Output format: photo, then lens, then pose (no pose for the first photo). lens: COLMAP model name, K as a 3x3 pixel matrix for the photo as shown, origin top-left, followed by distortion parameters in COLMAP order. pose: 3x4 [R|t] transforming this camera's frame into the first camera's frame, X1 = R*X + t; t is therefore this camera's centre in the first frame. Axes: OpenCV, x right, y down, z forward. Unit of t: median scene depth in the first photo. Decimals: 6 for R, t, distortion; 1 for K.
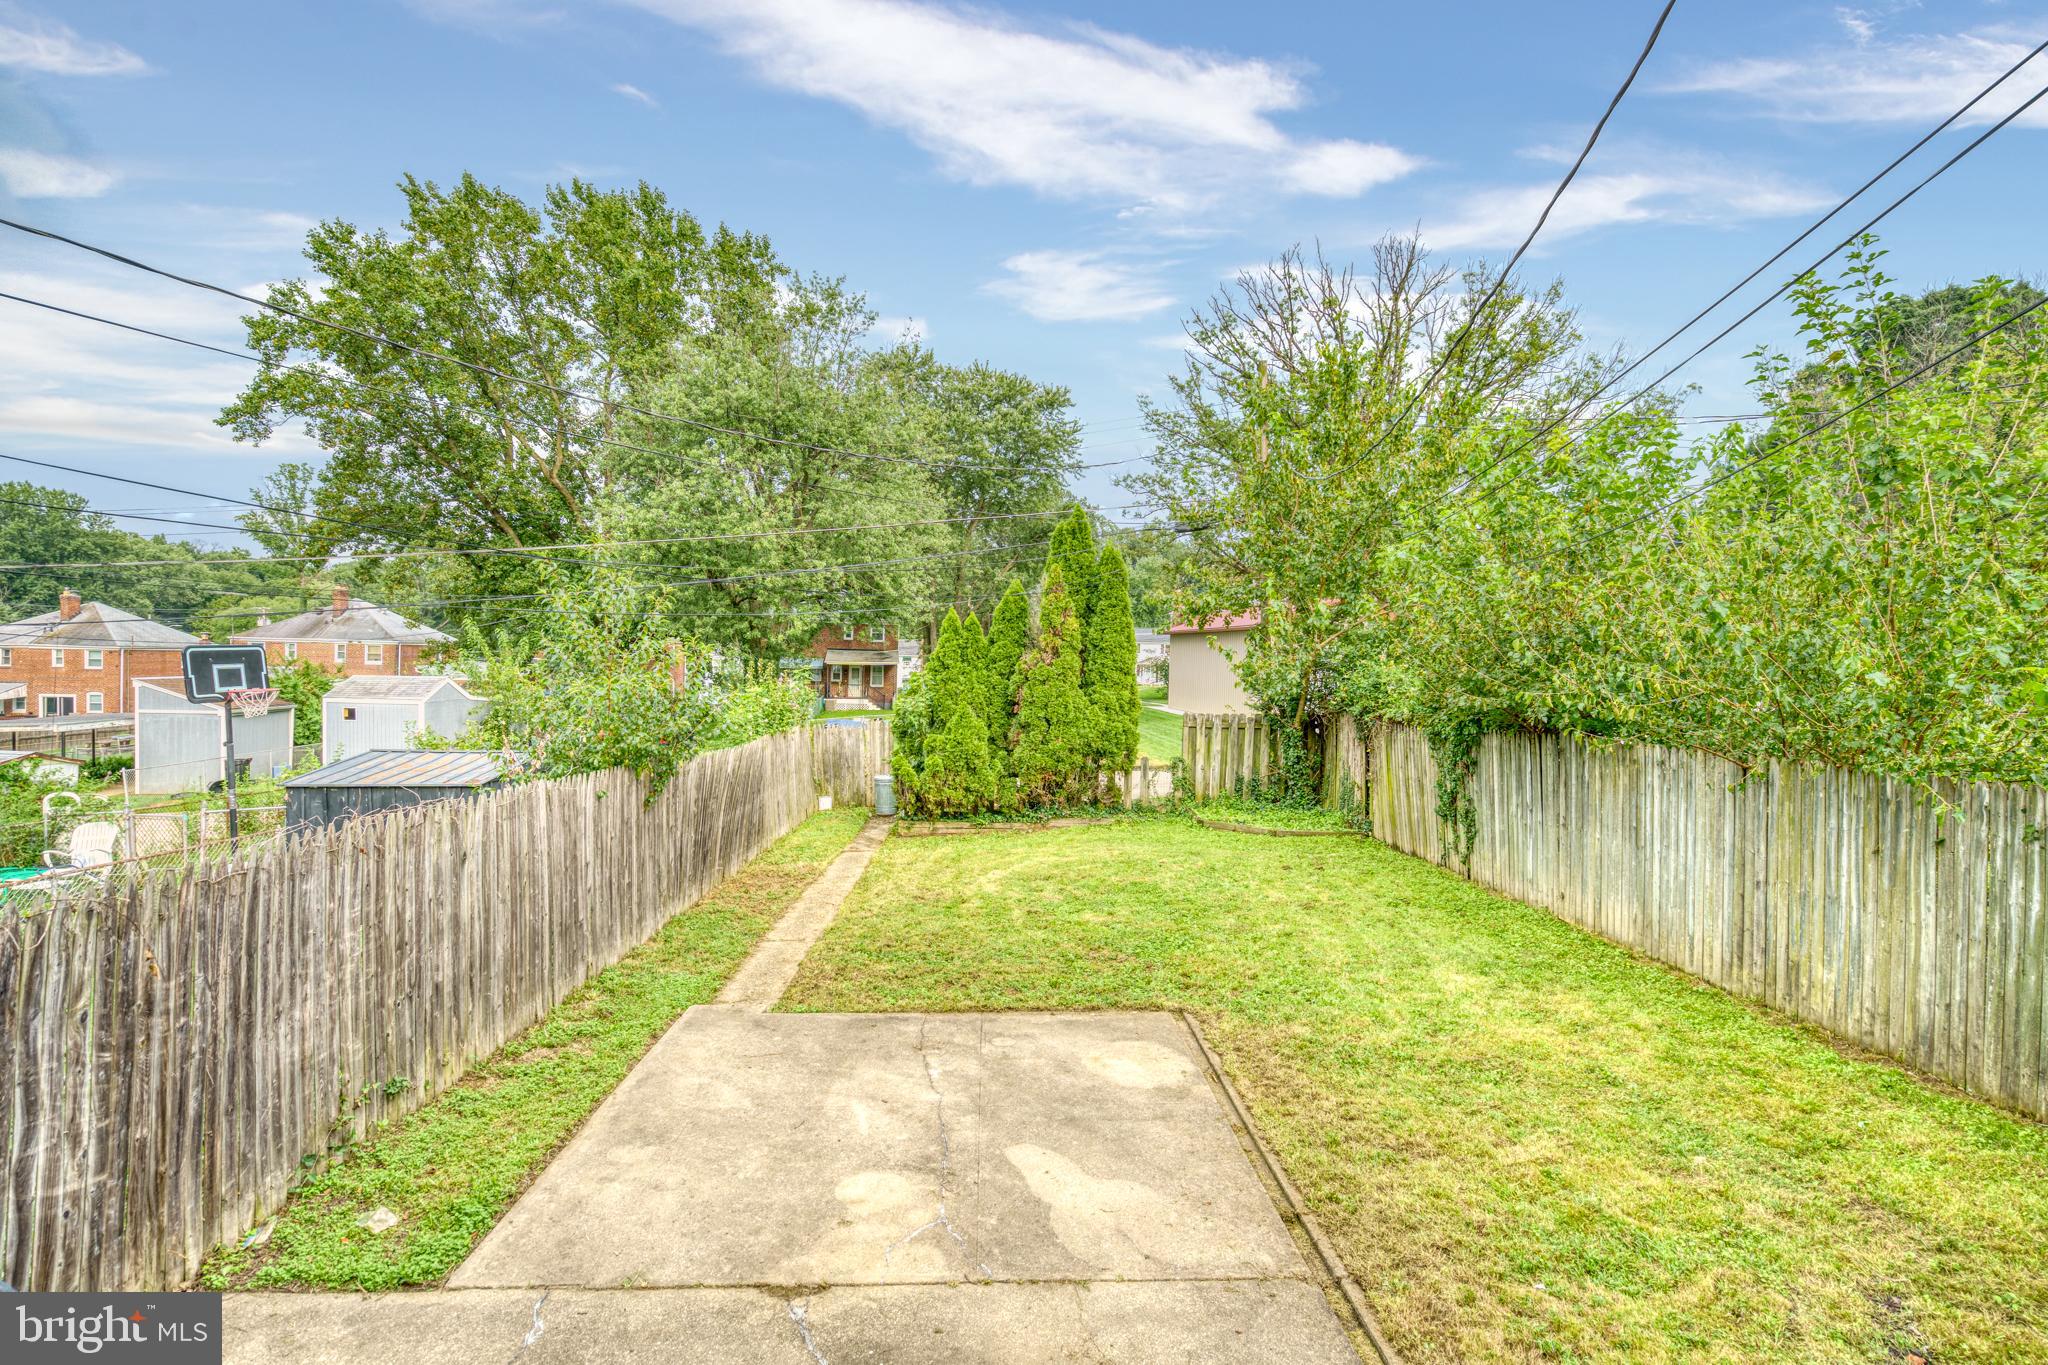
lens RADIAL K [[953.7, 0, 1026.8], [0, 953.7, 676.0], [0, 0, 1]] dist [-0.009348, 0.000049]
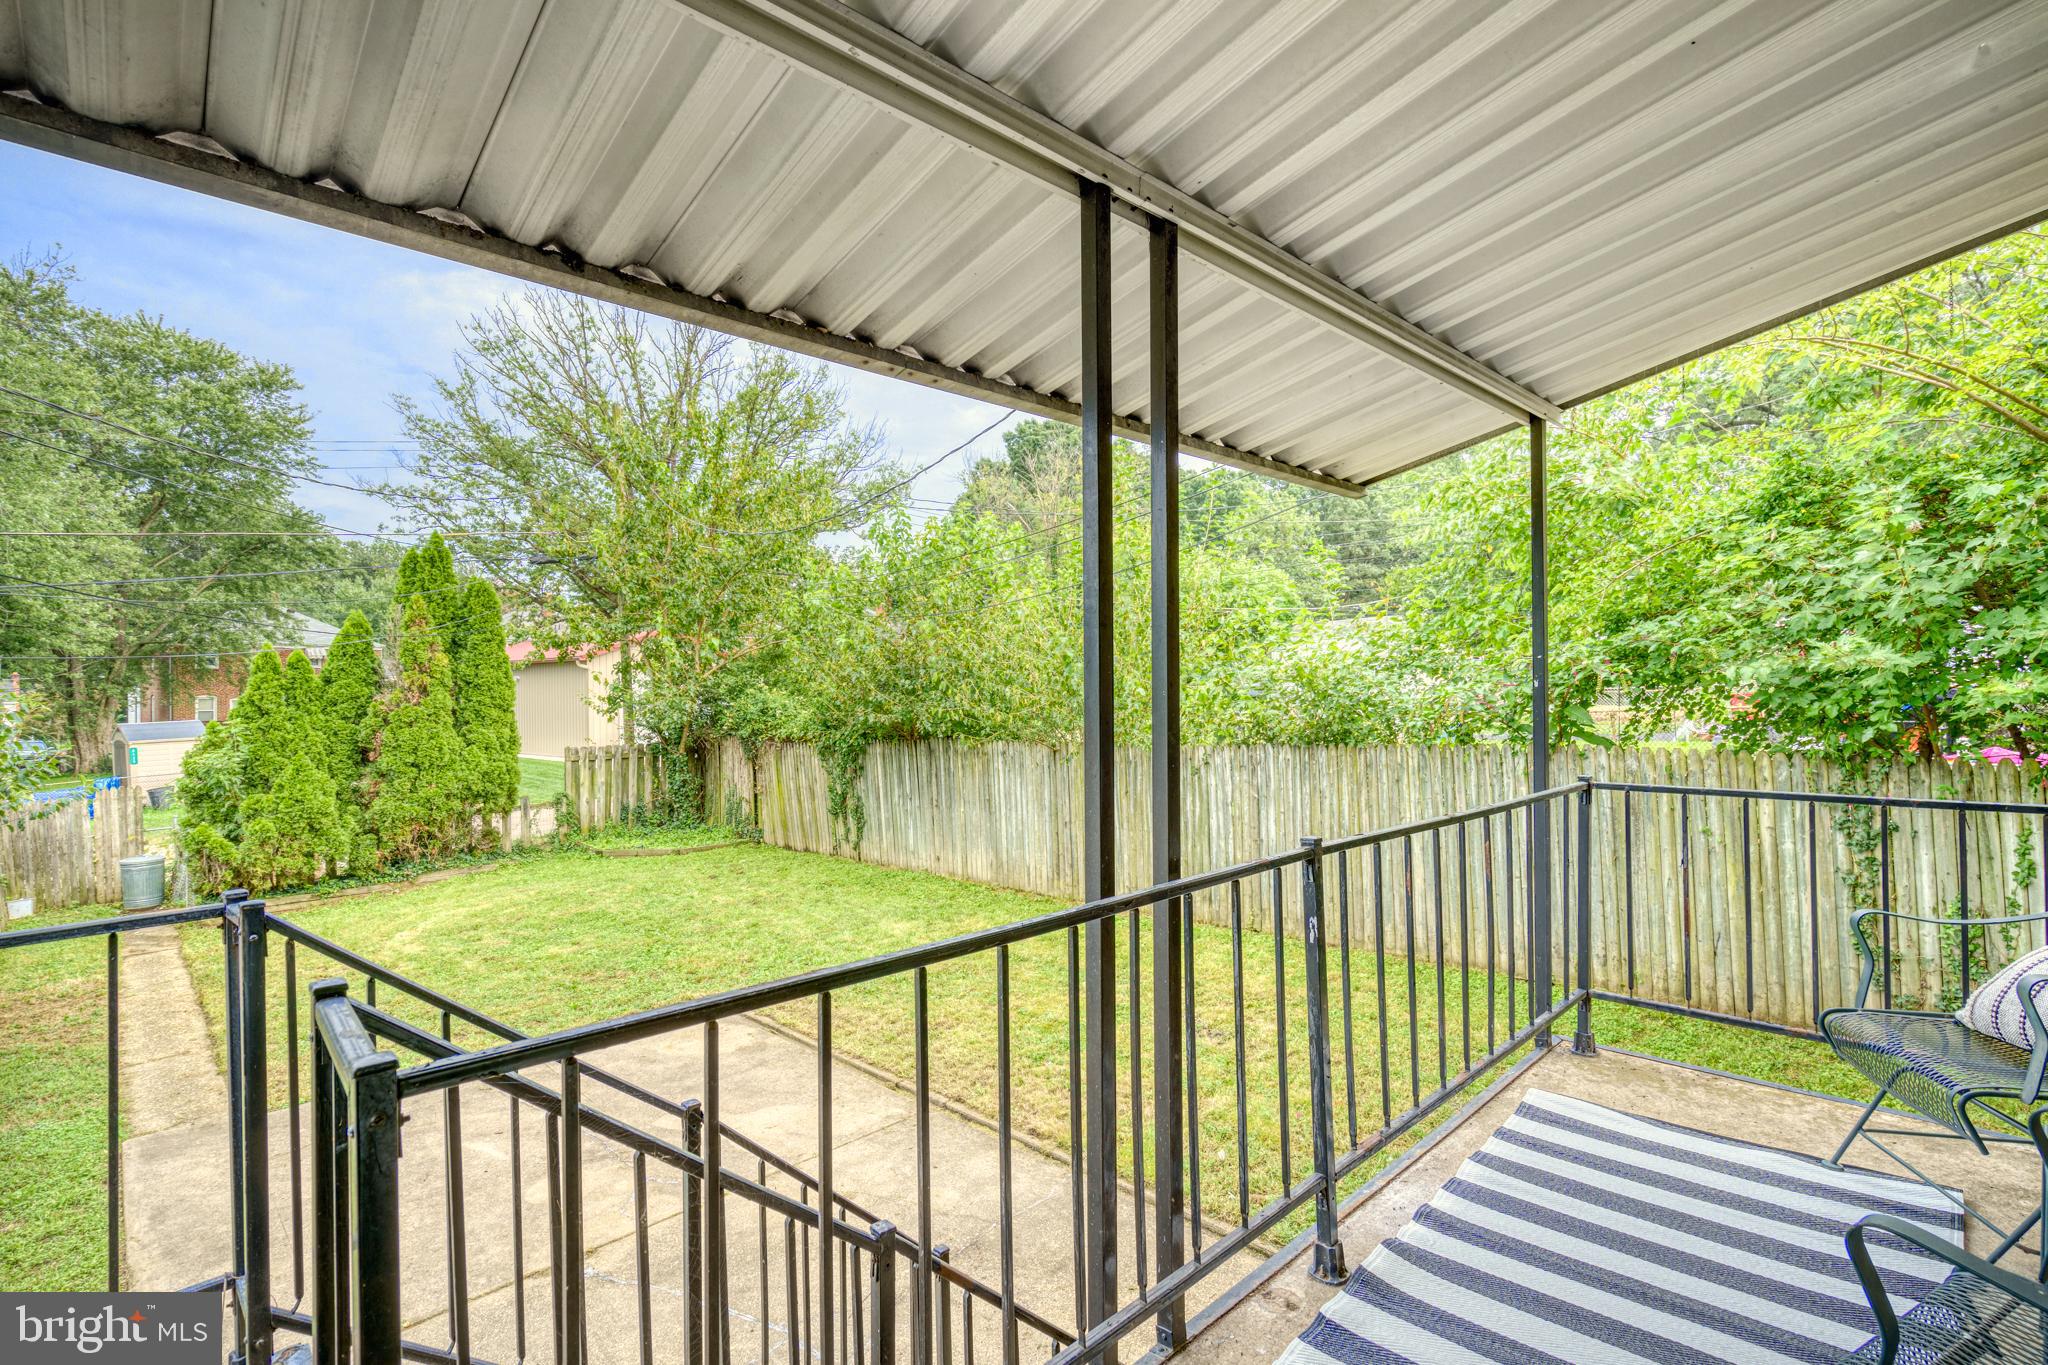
lens RADIAL K [[929.2, 0, 1021.2], [0, 929.2, 671.8], [0, 0, 1]] dist [-0.001634, 0.000043]
pose [[0.748096, -0.017748, 0.663354, -0.125106], [0.040686, 0.998988, -0.019157, -0.002463], [-0.662342, 0.041321, 0.748061, -0.046194]]
